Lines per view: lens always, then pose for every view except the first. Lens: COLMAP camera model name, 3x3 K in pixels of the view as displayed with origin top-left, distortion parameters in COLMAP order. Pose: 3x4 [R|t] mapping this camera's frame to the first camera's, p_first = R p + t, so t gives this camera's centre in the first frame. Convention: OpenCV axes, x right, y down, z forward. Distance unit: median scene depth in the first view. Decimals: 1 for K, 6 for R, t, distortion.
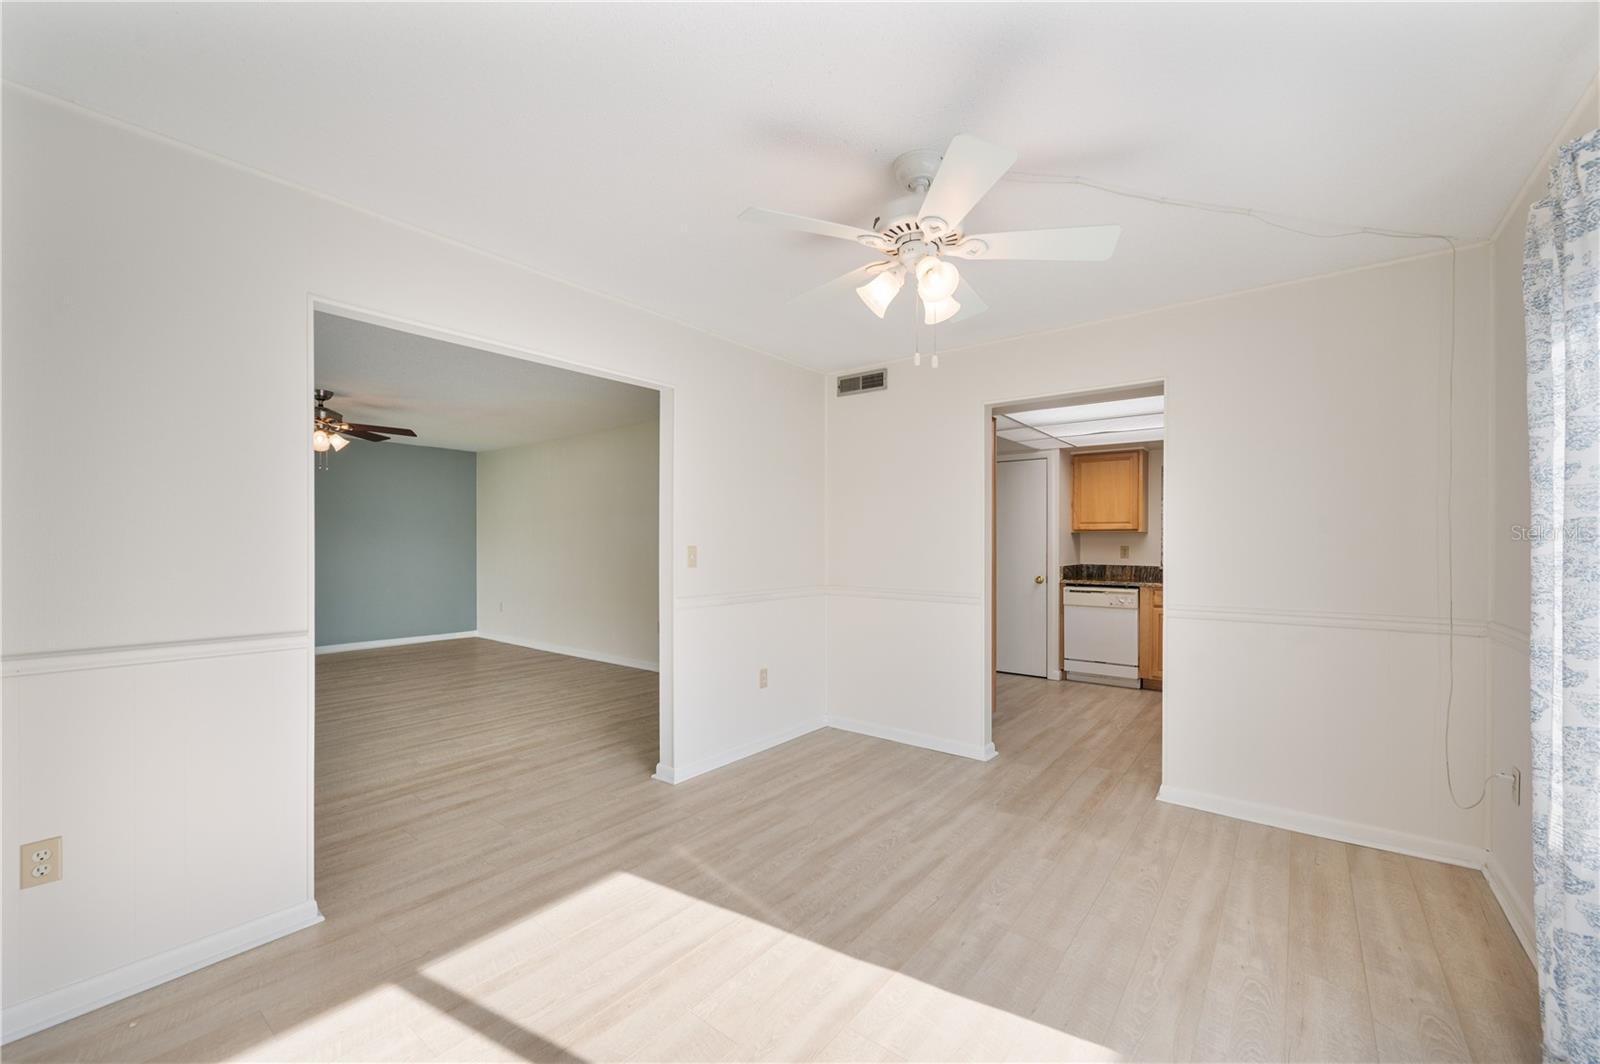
lens RADIAL K [[626.5, 0, 799.6], [0, 626.5, 539.4], [0, 0, 1]] dist [0.000092, -0.000003]
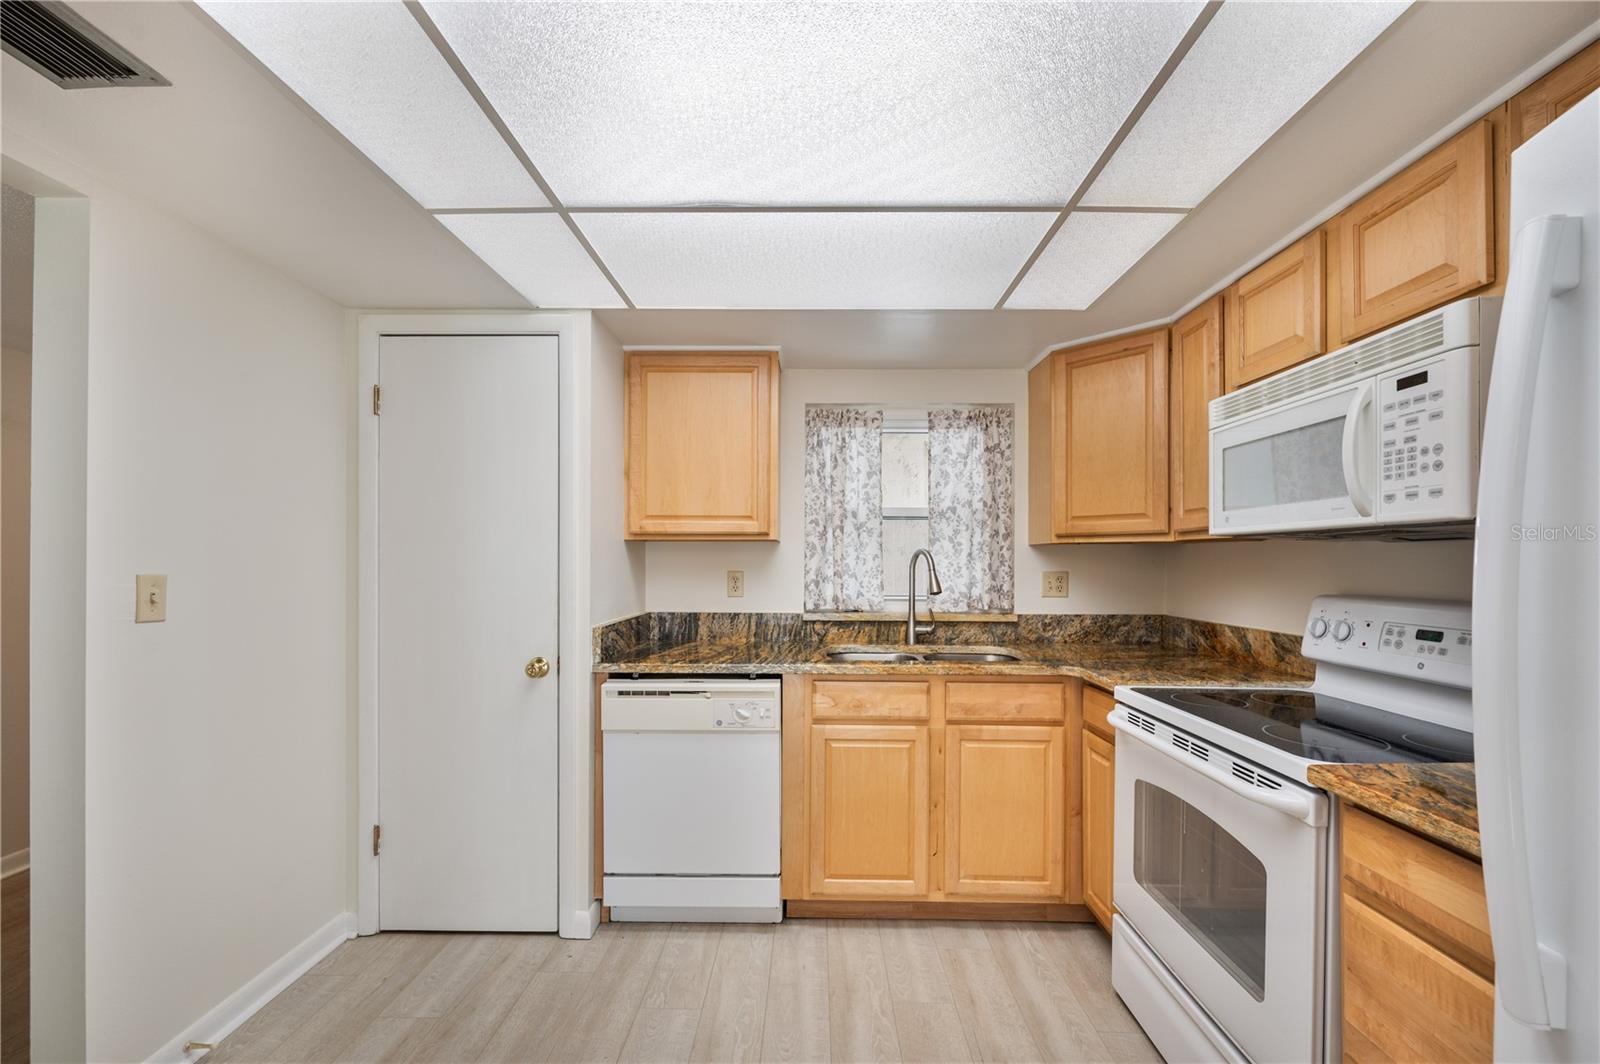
lens RADIAL K [[654.4, 0, 802.8], [0, 654.4, 555.3], [0, 0, 1]] dist [-0.000919, -0.000163]
pose [[0.794137, 0.004045, 0.607726, 0.275581], [-0.004002, 0.999991, -0.001426, -0.000202], [-0.607726, -0.001299, 0.794146, 0.610258]]
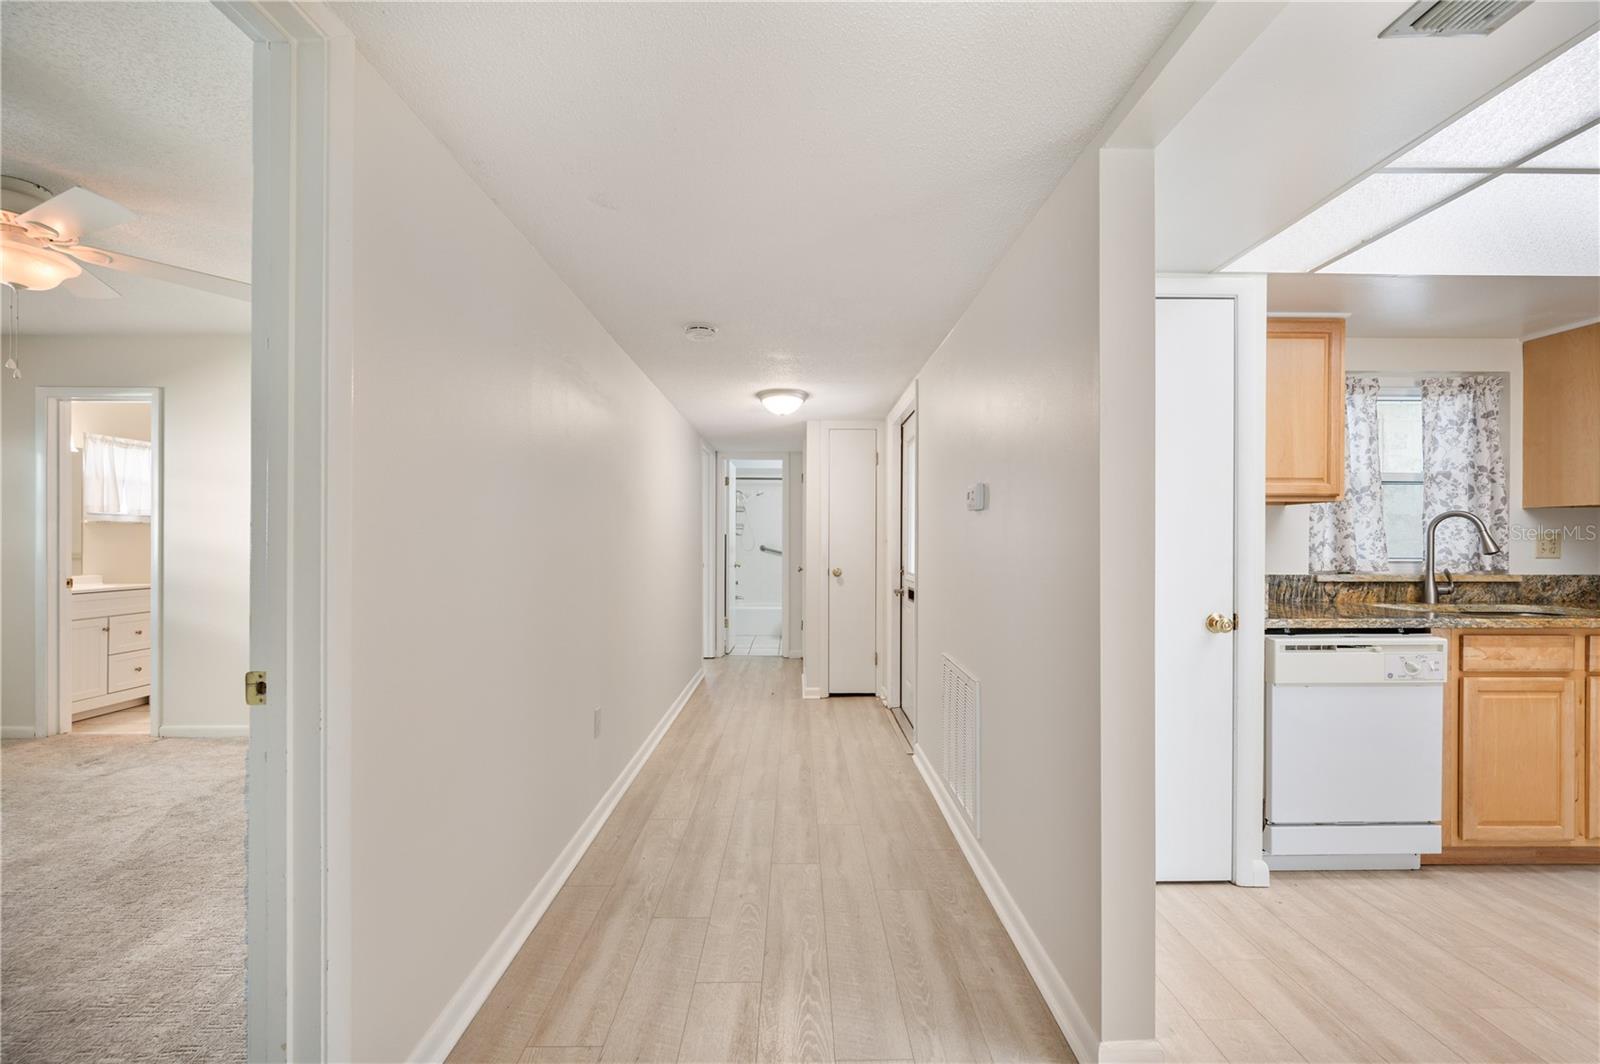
lens RADIAL K [[649.2, 0, 802.6], [0, 649.2, 536.2], [0, 0, 1]] dist [-0.001930, 0.000423]
pose [[0.779275, 0.001724, 0.626680, -0.051344], [-0.001487, 0.999998, -0.000902, 0.014013], [-0.626680, -0.000229, 0.779277, 0.860033]]
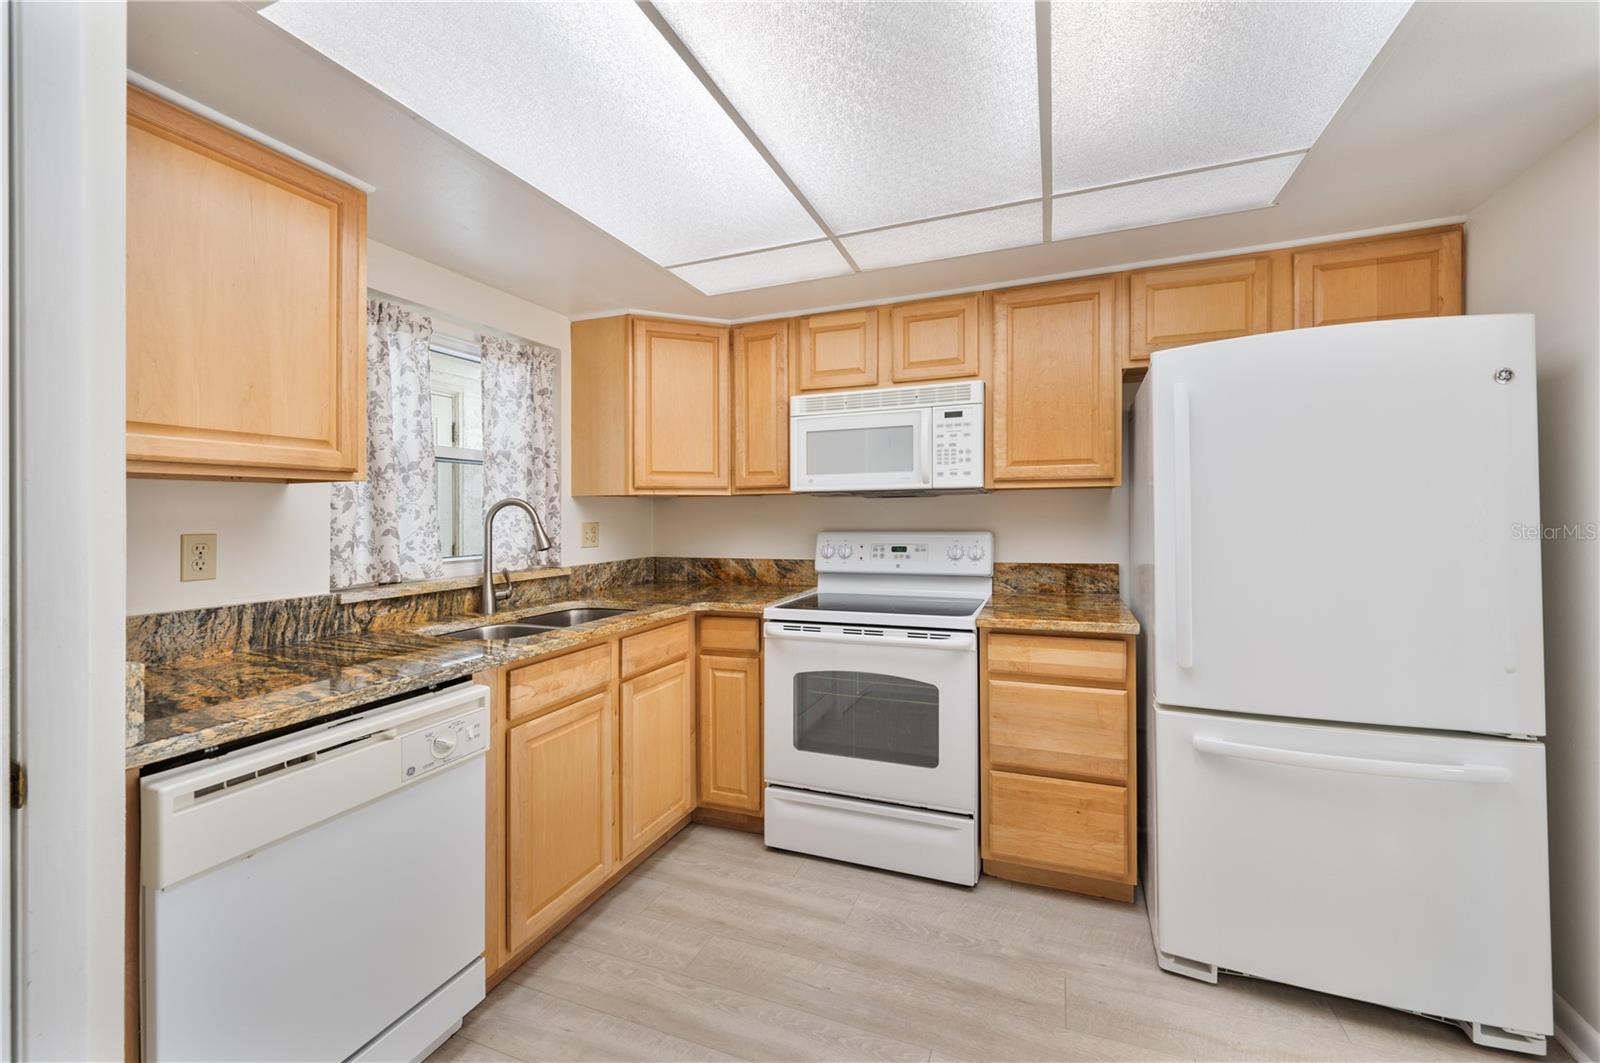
lens RADIAL K [[633.0, 0, 809.0], [0, 633.0, 511.8], [0, 0, 1]] dist [-0.000010, -0.000084]
pose [[-0.291514, 0.000870, 0.956566, 0.205405], [0.003697, 0.999993, 0.000217, 0.002839], [-0.956559, 0.003600, -0.291515, 0.870379]]
